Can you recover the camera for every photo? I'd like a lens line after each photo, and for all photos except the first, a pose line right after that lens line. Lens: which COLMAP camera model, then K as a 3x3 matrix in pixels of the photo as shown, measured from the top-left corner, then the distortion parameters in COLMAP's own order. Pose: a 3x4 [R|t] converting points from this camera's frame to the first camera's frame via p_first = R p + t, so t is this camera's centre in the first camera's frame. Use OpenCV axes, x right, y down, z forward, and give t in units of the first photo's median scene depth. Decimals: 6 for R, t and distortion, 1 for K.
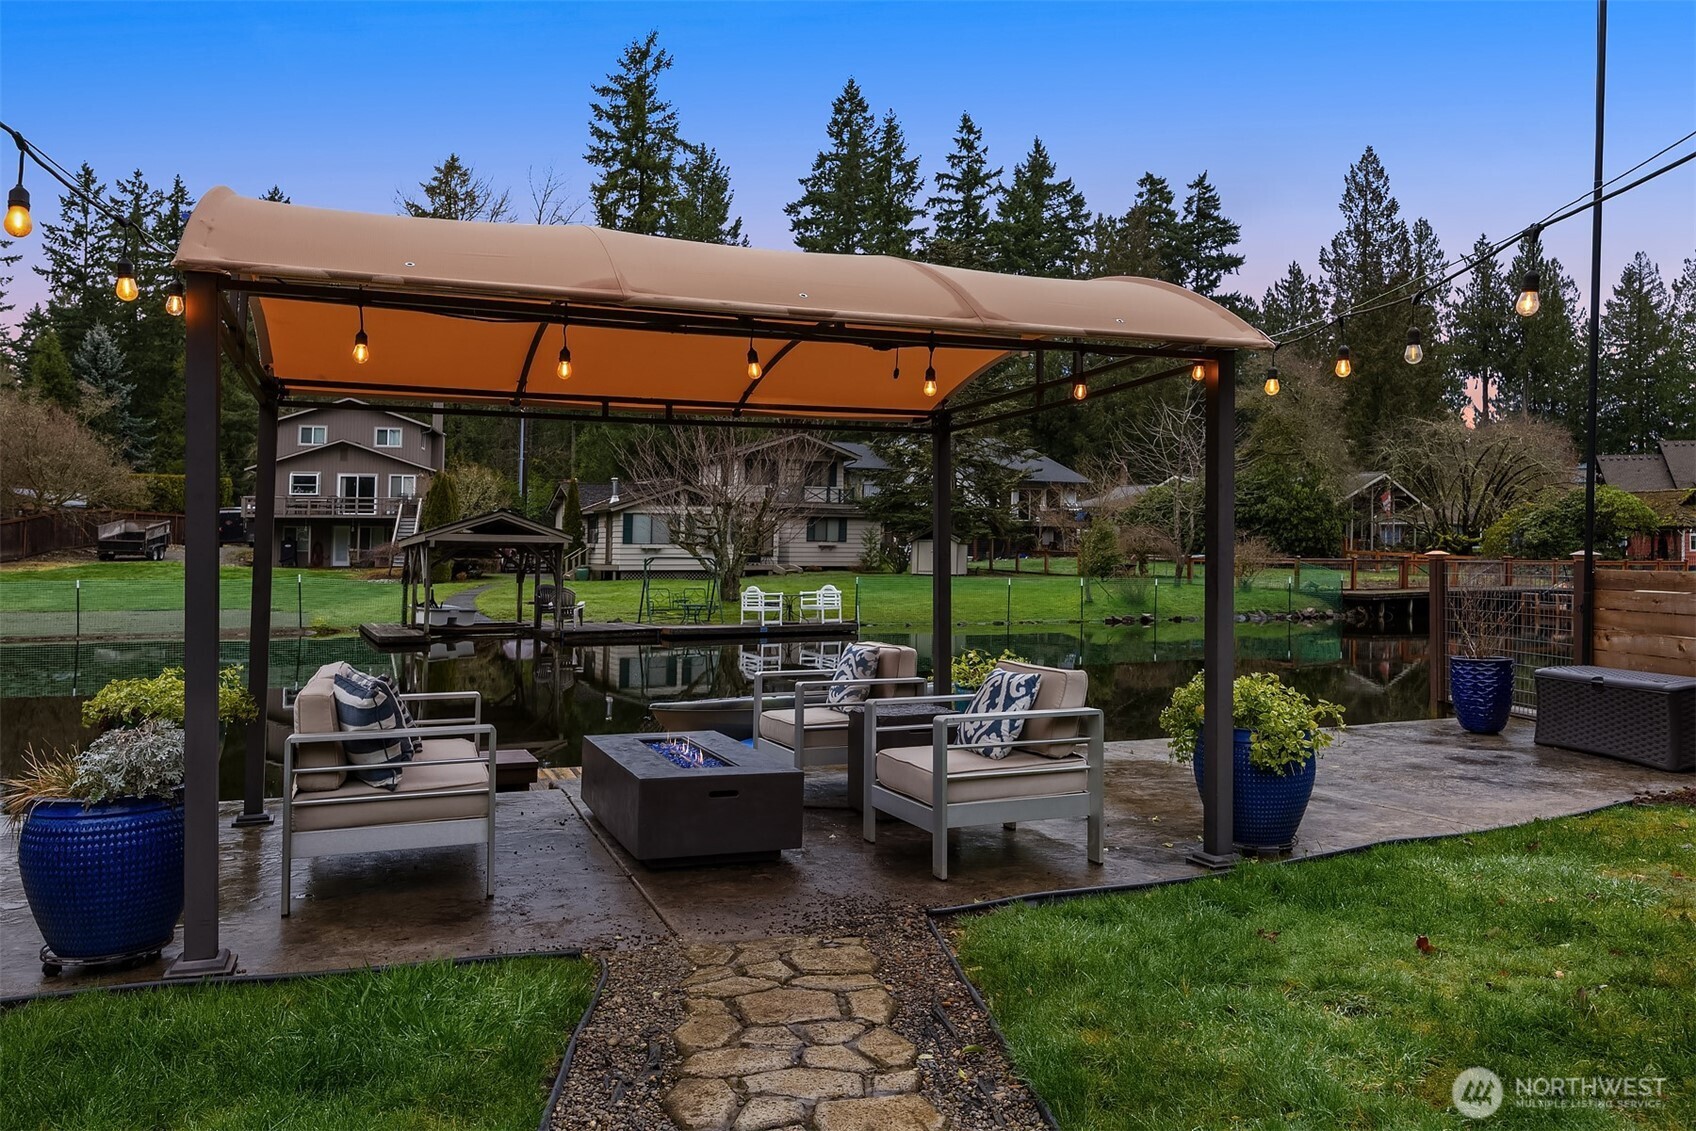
lens RADIAL K [[1226.2, 0, 875.5], [0, 1226.2, 525.8], [0, 0, 1]] dist [0.002243, -0.000482]
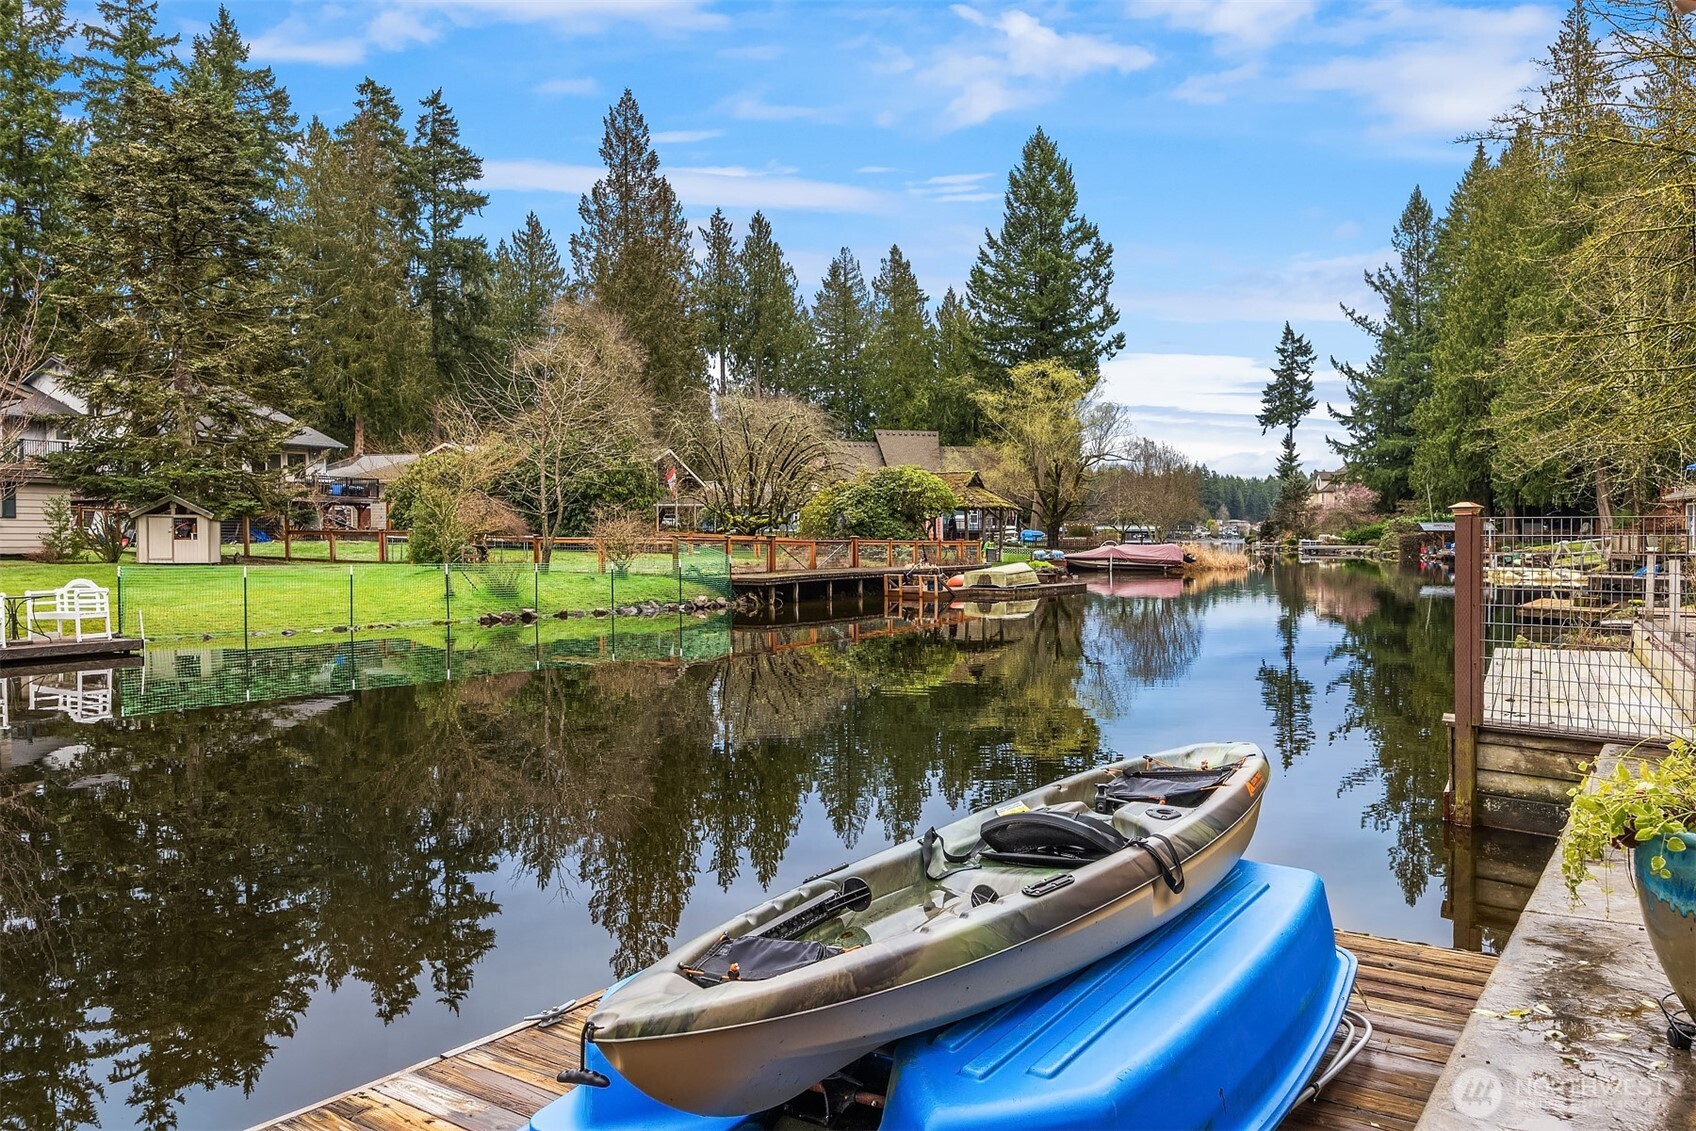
lens RADIAL K [[1286.0, 0, 765.3], [0, 1286.0, 624.4], [0, 0, 1]] dist [-0.004974, -0.002223]
pose [[0.838314, -0.037970, 0.543864, -0.048166], [-0.009245, 0.996438, 0.083816, 0.006206], [-0.545110, -0.075292, 0.834977, 0.122838]]
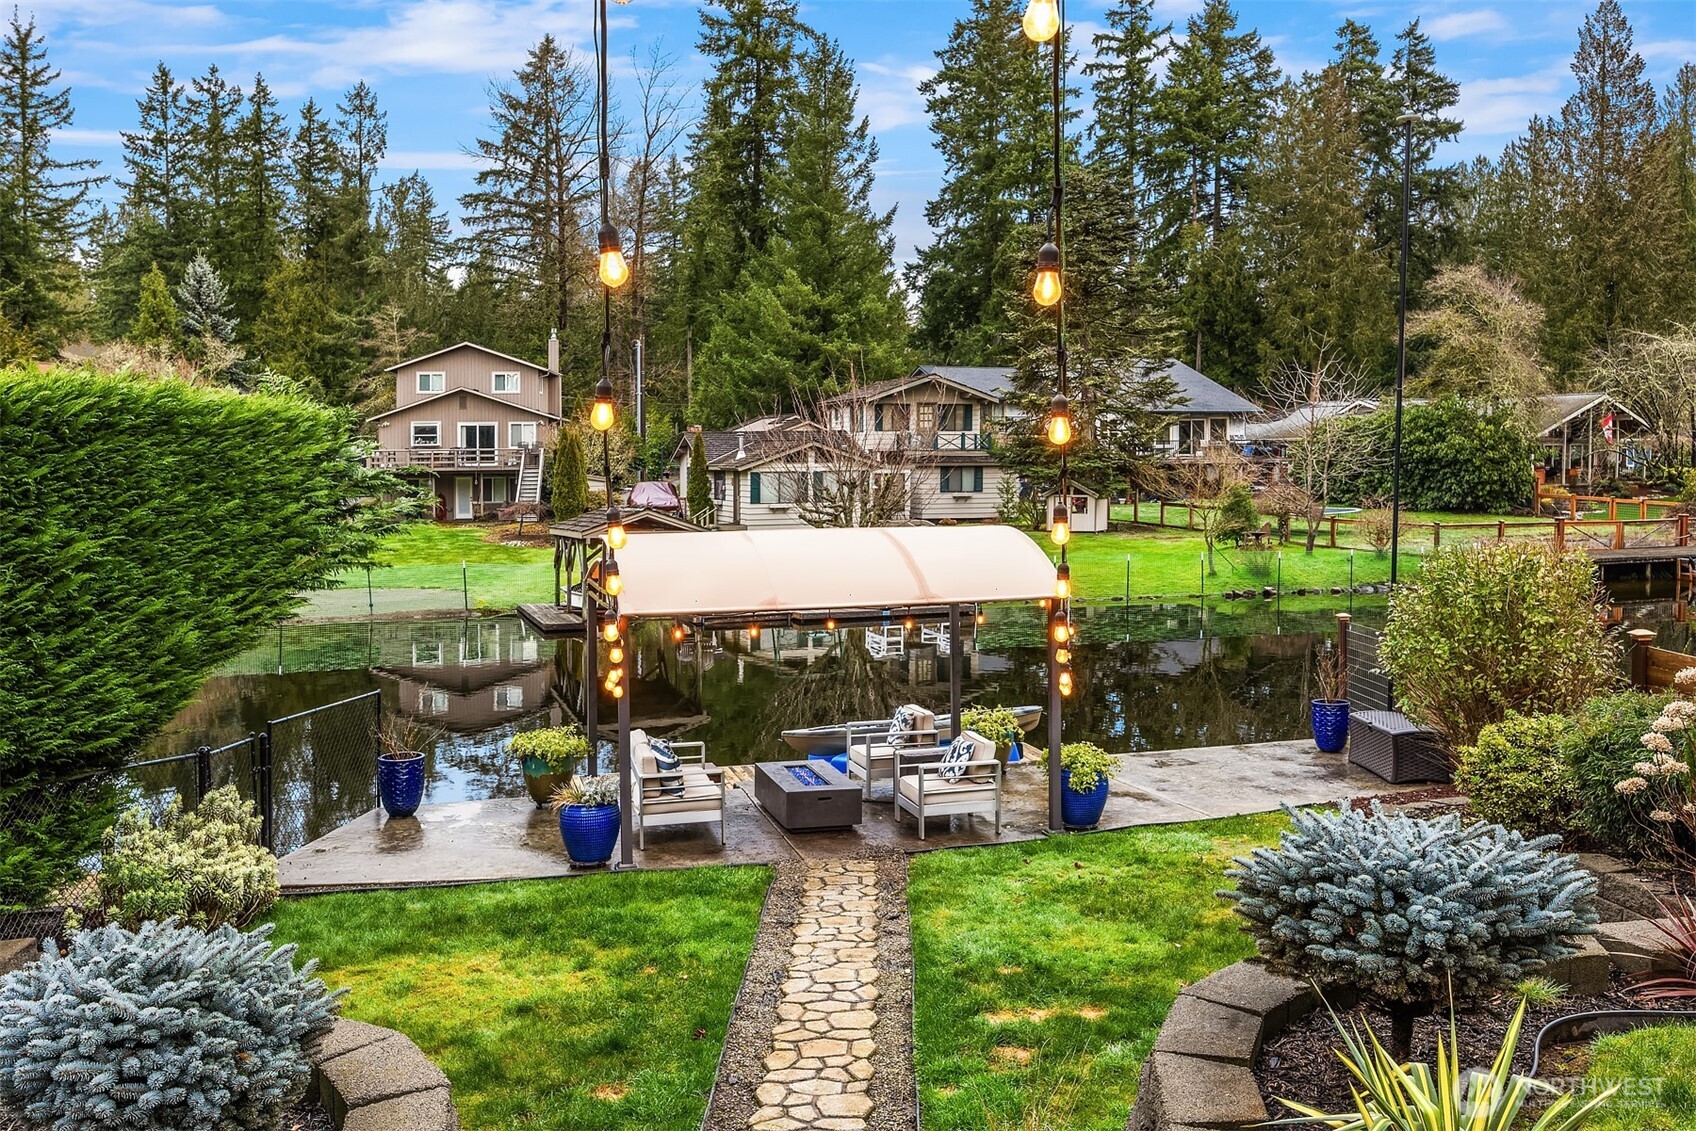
lens RADIAL K [[1599.9, 0, 858.1], [0, 1599.9, 437.4], [0, 0, 1]] dist [0.008522, 0.002903]
pose [[0.991548, -0.017682, -0.128529, 0.029844], [0.021416, 0.999386, 0.027734, -0.047905], [0.127960, -0.030252, 0.991318, -0.171314]]
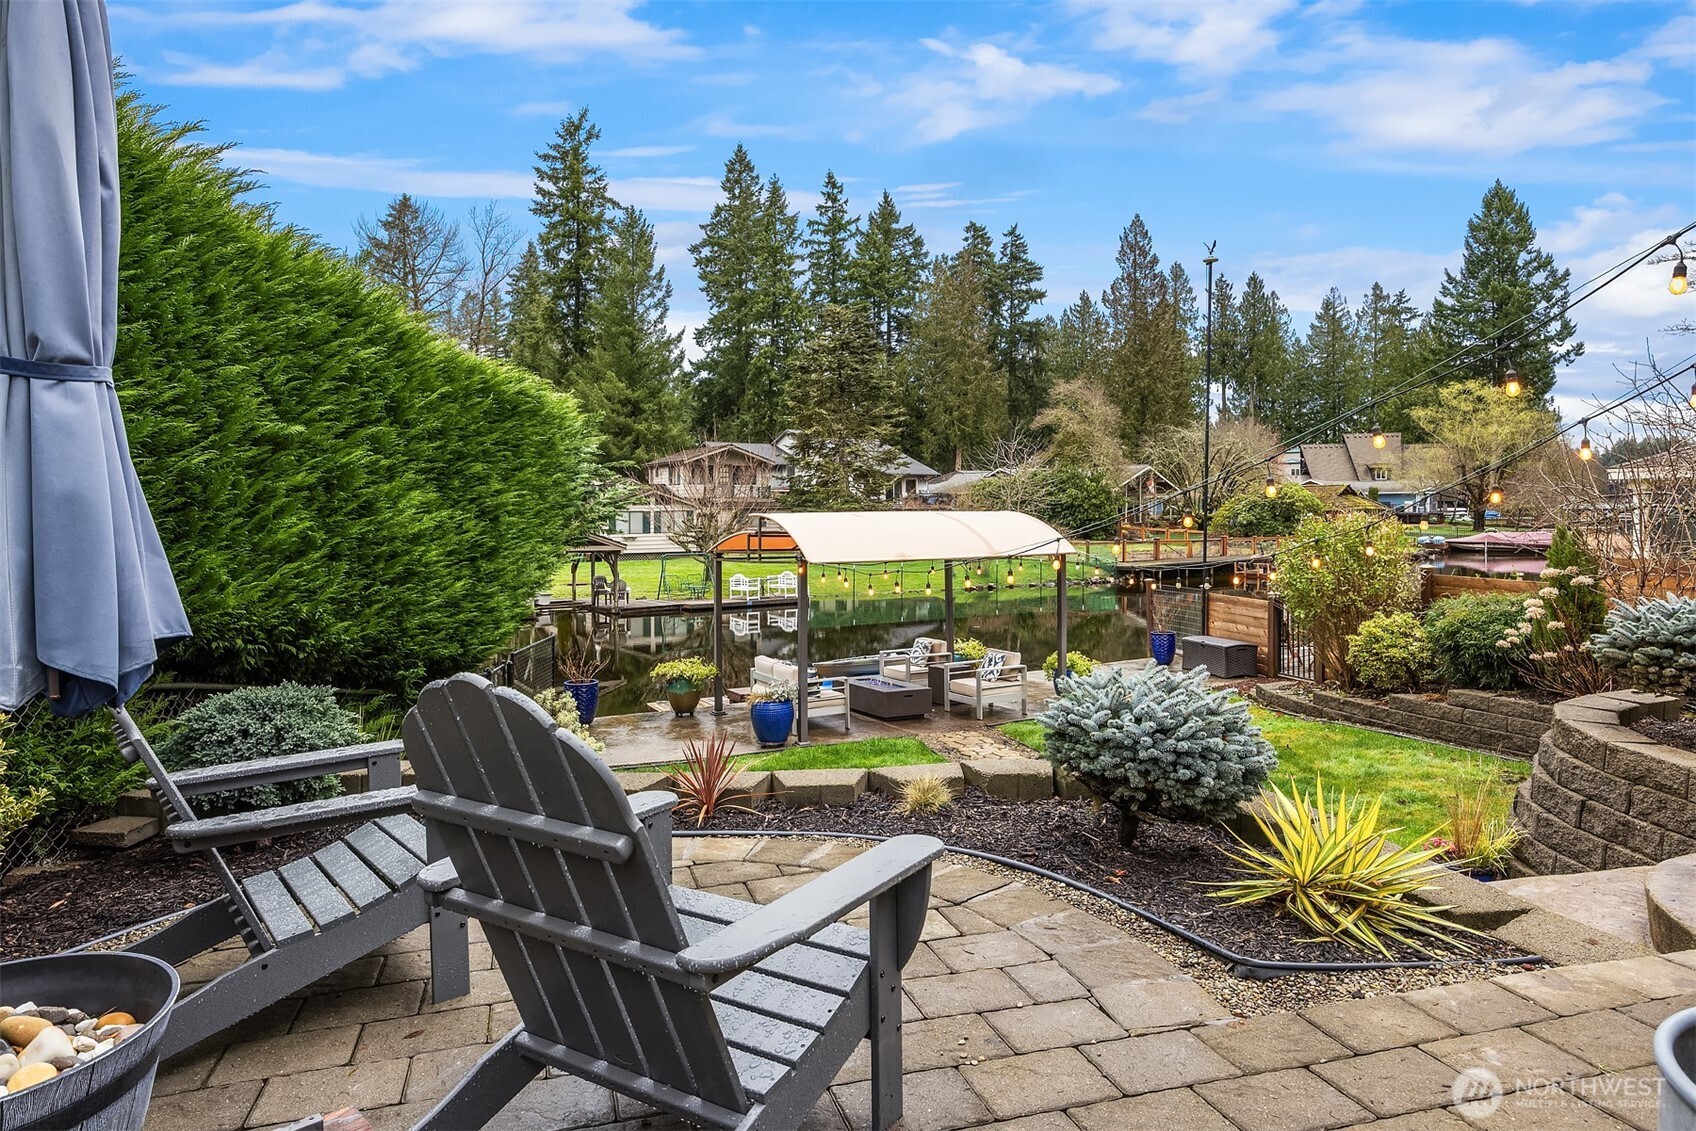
lens RADIAL K [[1117.5, 0, 846.1], [0, 1117.5, 473.3], [0, 0, 1]] dist [0.000574, -0.005310]
pose [[0.993045, -0.011053, 0.117212, -0.059342], [0.010922, 0.999939, 0.001765, -0.034716], [-0.117224, -0.000472, 0.993105, -0.176077]]
